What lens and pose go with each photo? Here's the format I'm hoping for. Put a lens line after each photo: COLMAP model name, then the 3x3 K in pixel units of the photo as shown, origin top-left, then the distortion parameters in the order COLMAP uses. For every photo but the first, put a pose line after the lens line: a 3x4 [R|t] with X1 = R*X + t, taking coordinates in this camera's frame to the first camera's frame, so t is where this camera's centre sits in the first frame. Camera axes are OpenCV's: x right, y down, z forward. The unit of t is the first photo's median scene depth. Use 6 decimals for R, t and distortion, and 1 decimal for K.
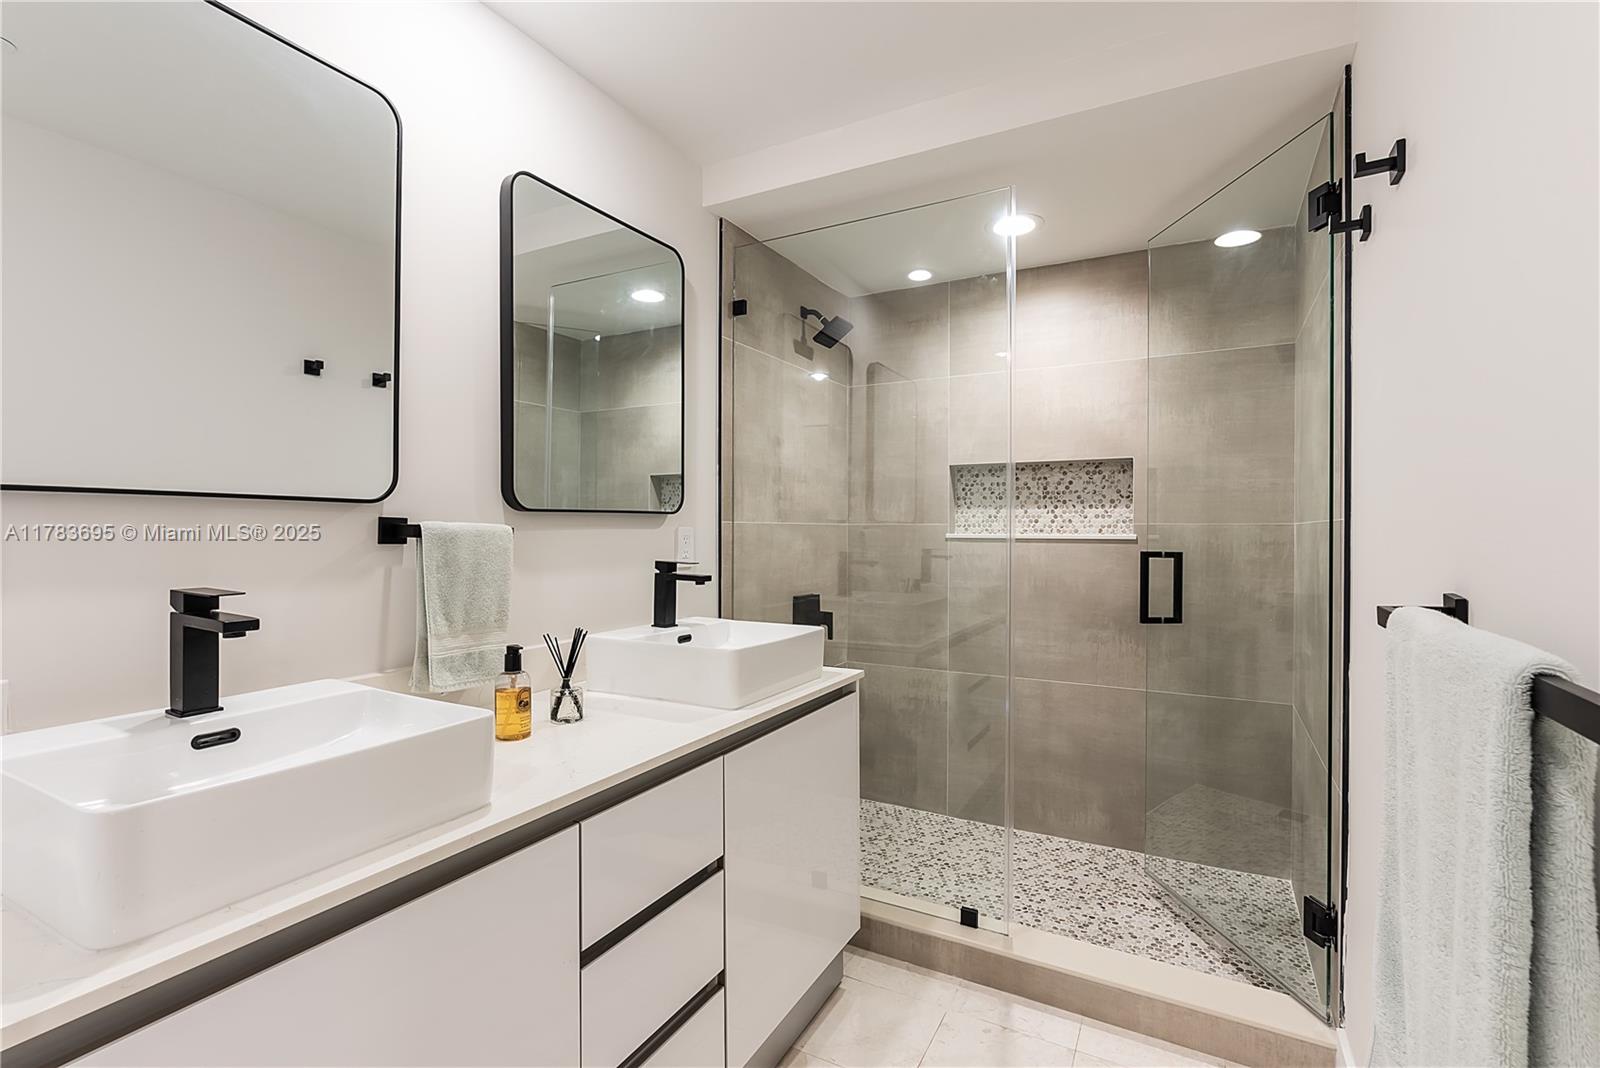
lens RADIAL K [[727.4, 0, 801.1], [0, 727.4, 529.1], [0, 0, 1]] dist [-0.001438, 0.000560]
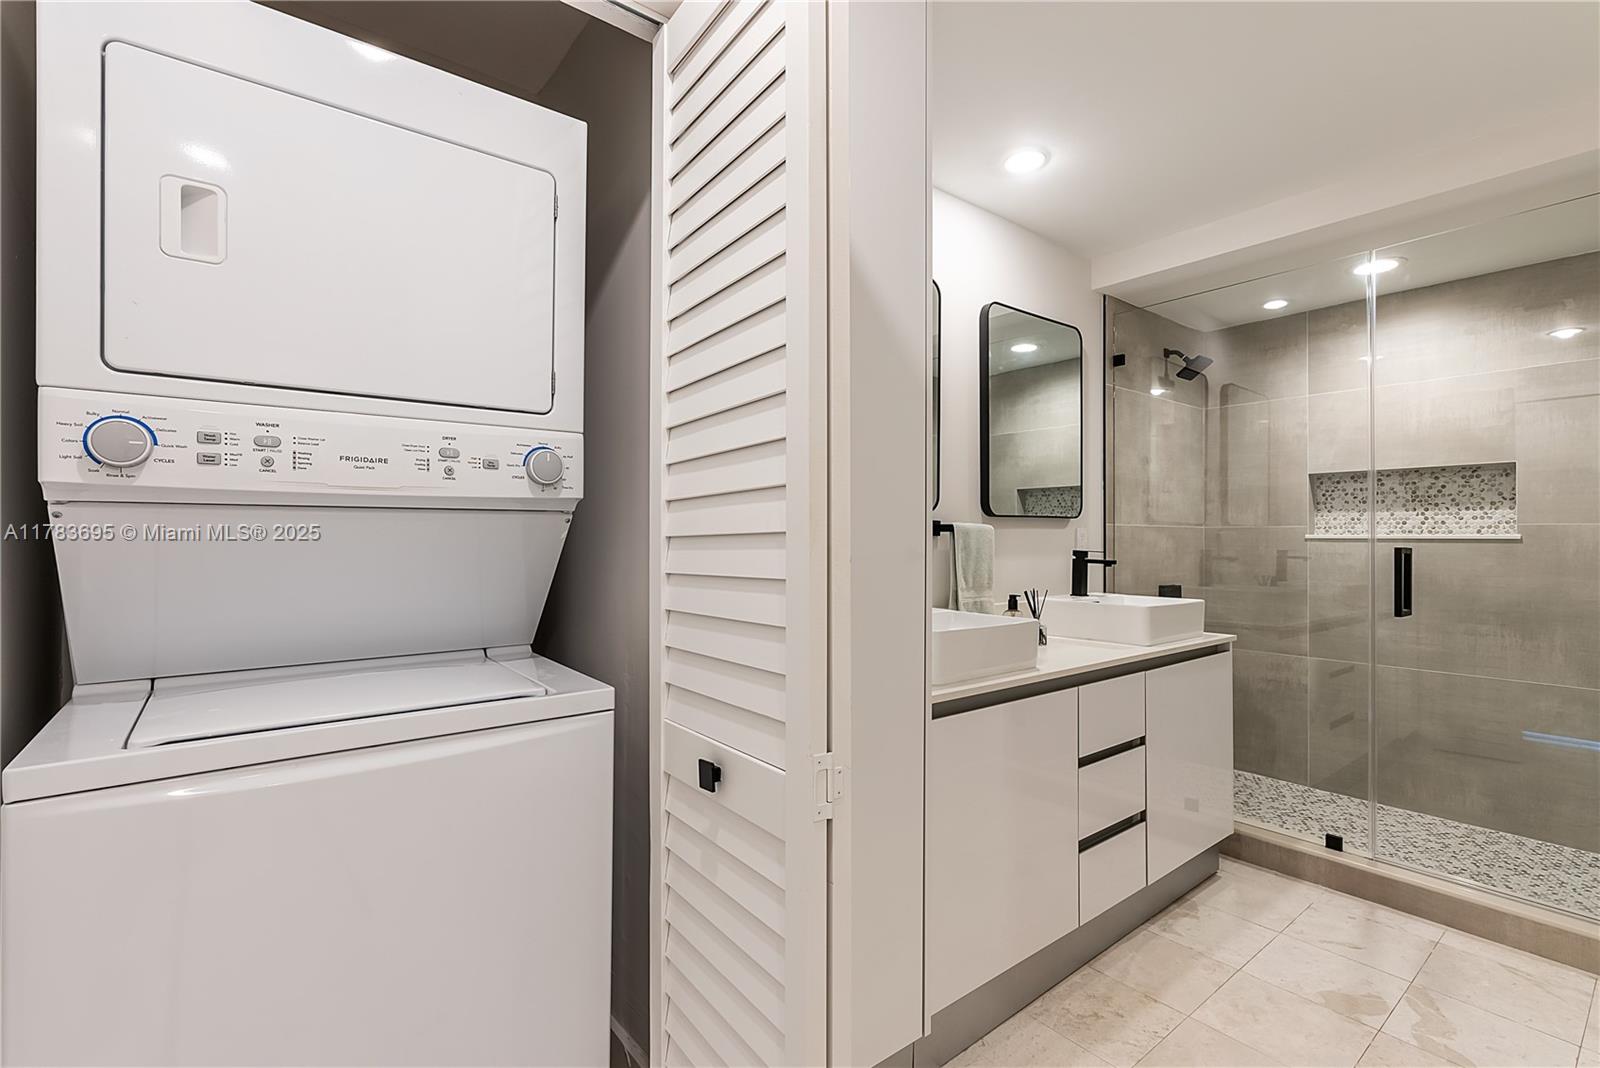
lens RADIAL K [[736.3, 0, 800.7], [0, 736.3, 531.1], [0, 0, 1]] dist [-0.003599, 0.003517]
pose [[0.924059, -0.003642, -0.382232, -0.094288], [-0.000453, 0.999943, -0.010623, 0.014280], [0.382250, 0.009989, 0.924005, -0.378435]]
